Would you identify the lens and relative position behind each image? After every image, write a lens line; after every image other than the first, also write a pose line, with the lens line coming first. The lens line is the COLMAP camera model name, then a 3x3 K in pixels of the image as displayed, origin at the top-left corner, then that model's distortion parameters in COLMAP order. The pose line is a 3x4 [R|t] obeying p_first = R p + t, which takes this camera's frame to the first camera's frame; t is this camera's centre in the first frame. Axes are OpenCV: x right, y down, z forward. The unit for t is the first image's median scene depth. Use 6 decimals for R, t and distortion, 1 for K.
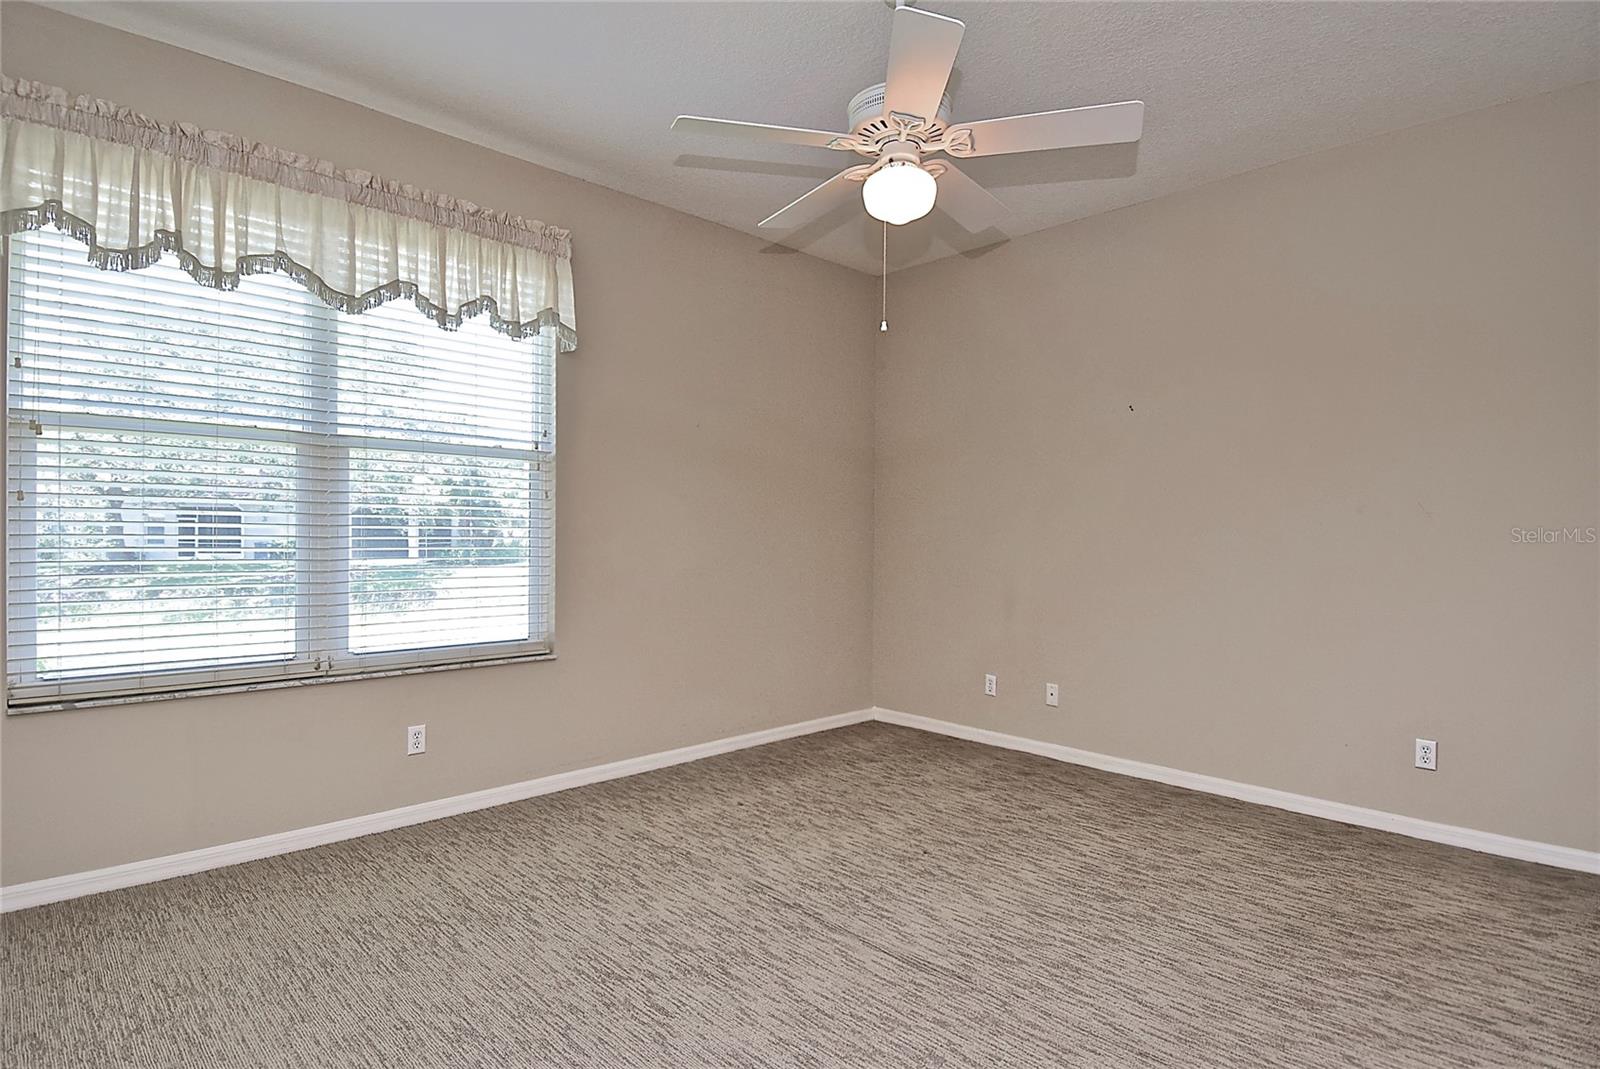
lens RADIAL K [[868.3, 0, 802.9], [0, 868.3, 538.0], [0, 0, 1]] dist [0.038242, -0.059567]
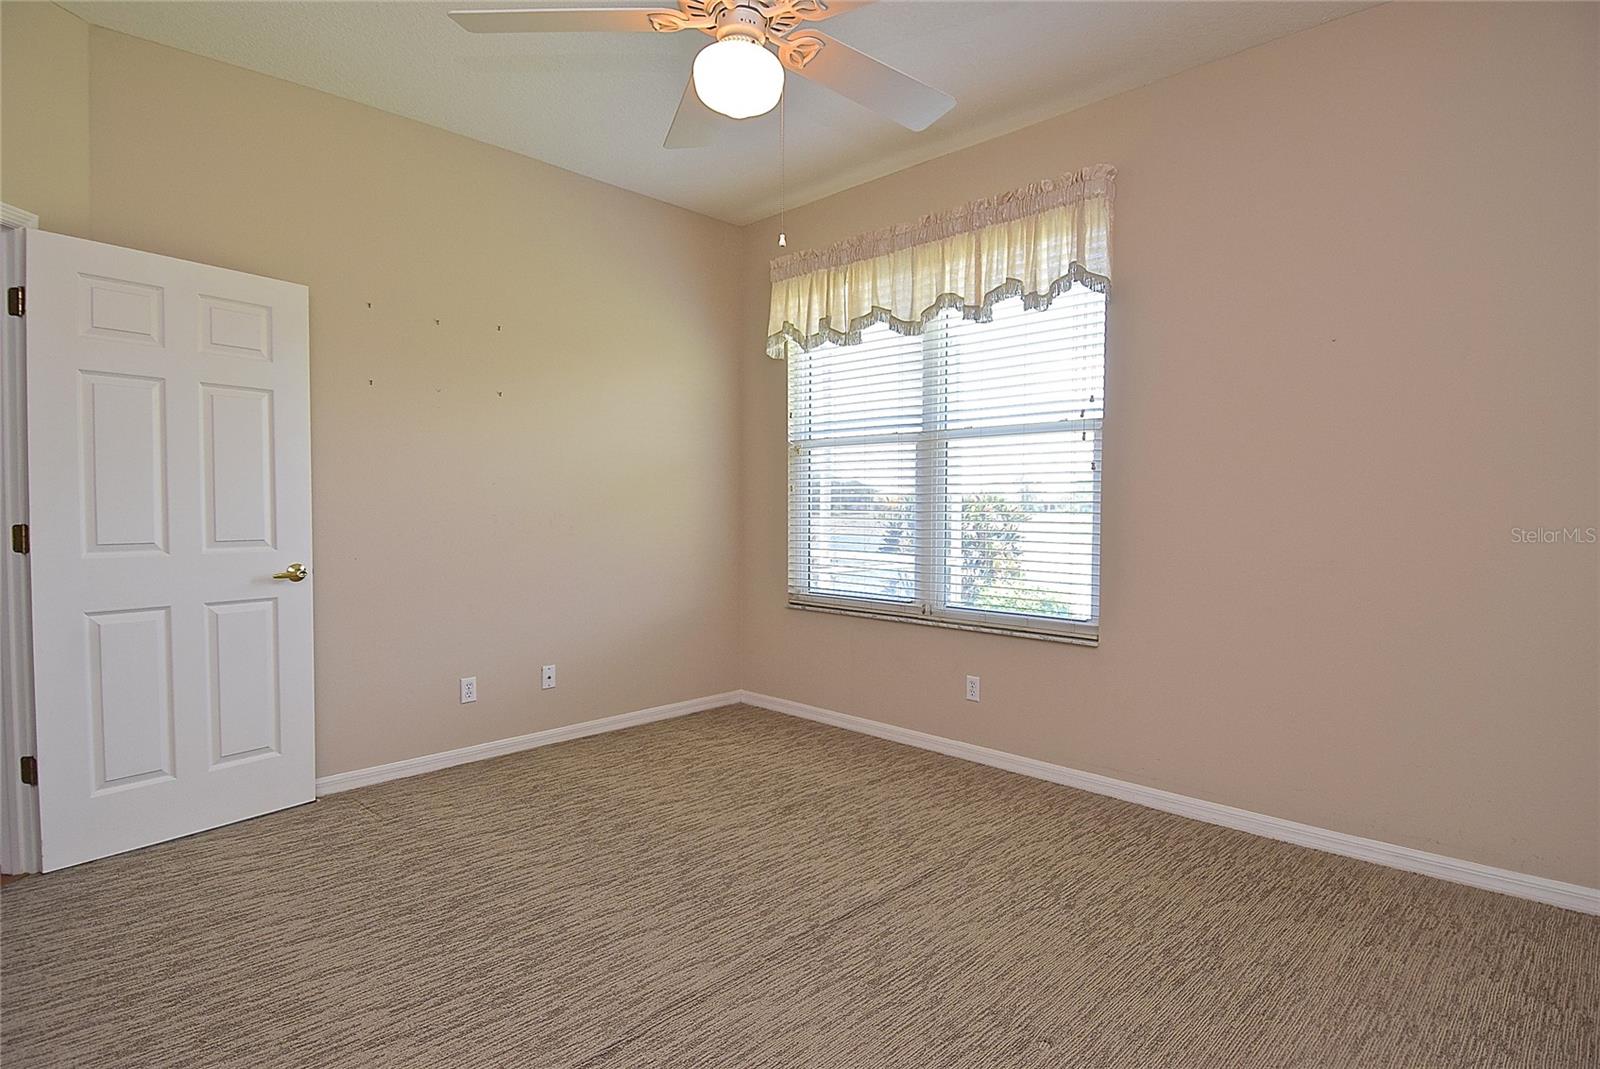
lens RADIAL K [[868.3, 0, 802.9], [0, 868.3, 538.0], [0, 0, 1]] dist [0.038242, -0.059567]
pose [[-0.024257, 0.038319, -0.998971, 0.707528], [0.002368, 0.999265, 0.038273, -0.011569], [0.999703, -0.001437, -0.024330, 0.814036]]
